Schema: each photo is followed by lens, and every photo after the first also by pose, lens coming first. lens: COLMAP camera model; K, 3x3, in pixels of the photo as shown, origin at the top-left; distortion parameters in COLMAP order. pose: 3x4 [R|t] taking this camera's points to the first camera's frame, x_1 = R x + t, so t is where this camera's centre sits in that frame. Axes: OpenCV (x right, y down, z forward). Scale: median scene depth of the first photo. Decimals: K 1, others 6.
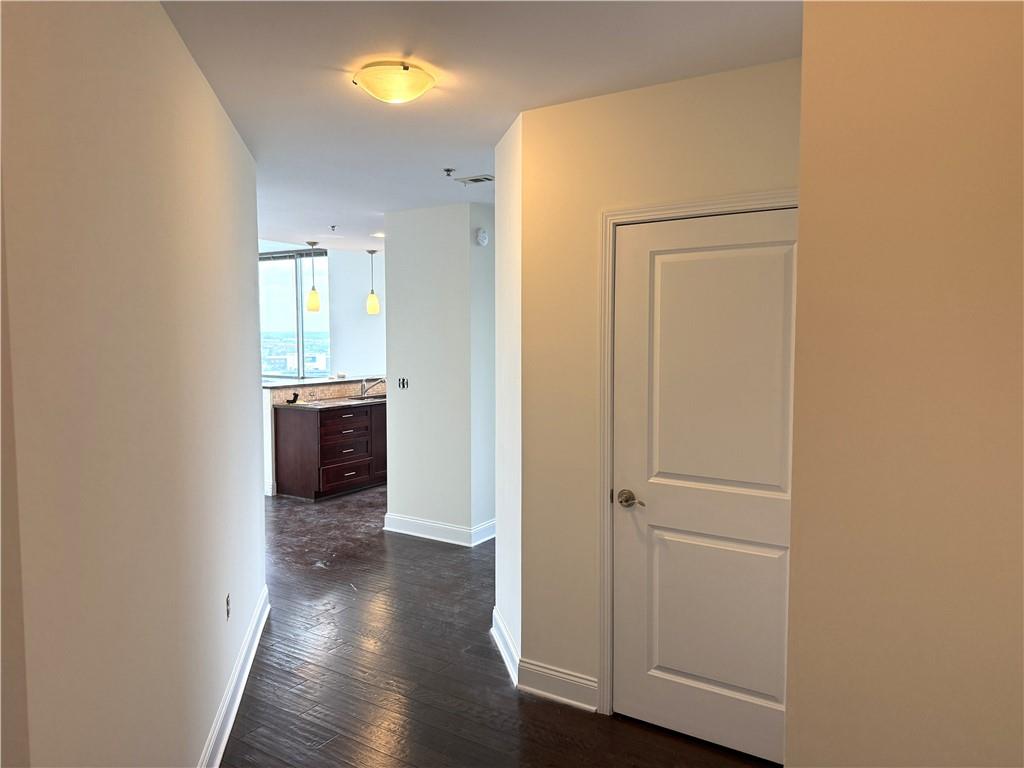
lens RADIAL K [[718.2, 0, 512.0], [0, 718.2, 384.0], [0, 0, 1]] dist [0.057513, -0.000418]
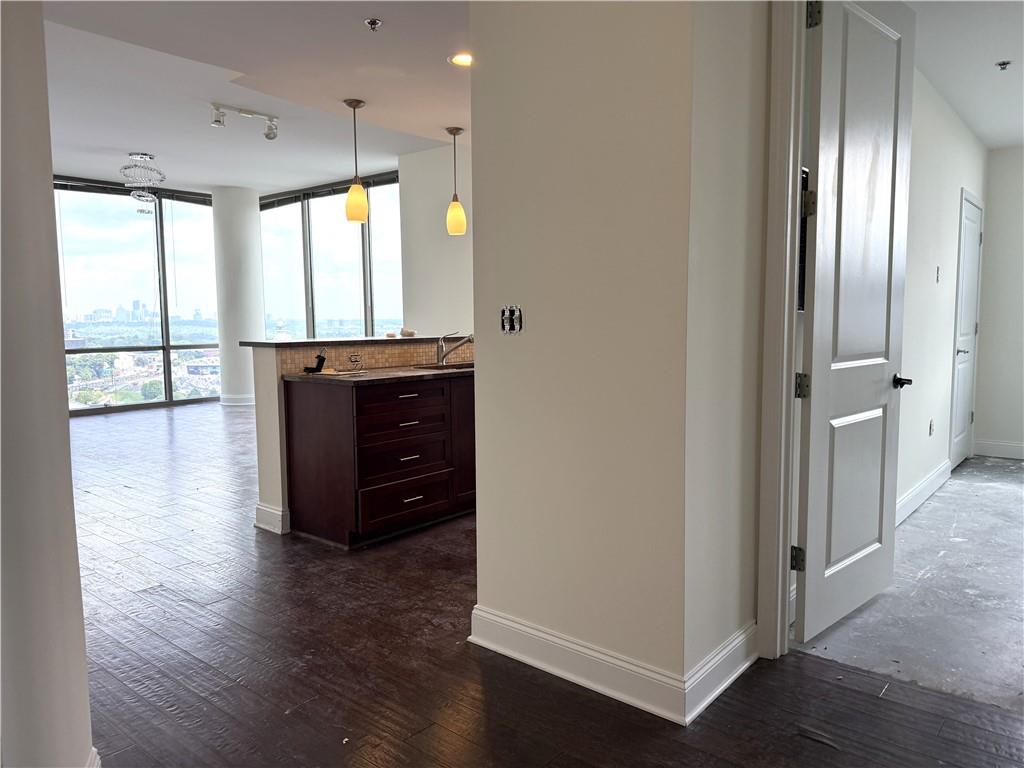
lens RADIAL K [[718.2, 0, 512.0], [0, 718.2, 384.0], [0, 0, 1]] dist [0.057513, -0.000418]
pose [[0.991670, 0.000813, -0.128801, -0.077309], [0.001810, 0.999793, 0.020249, 0.024346], [0.128791, -0.020313, 0.991464, 0.461840]]
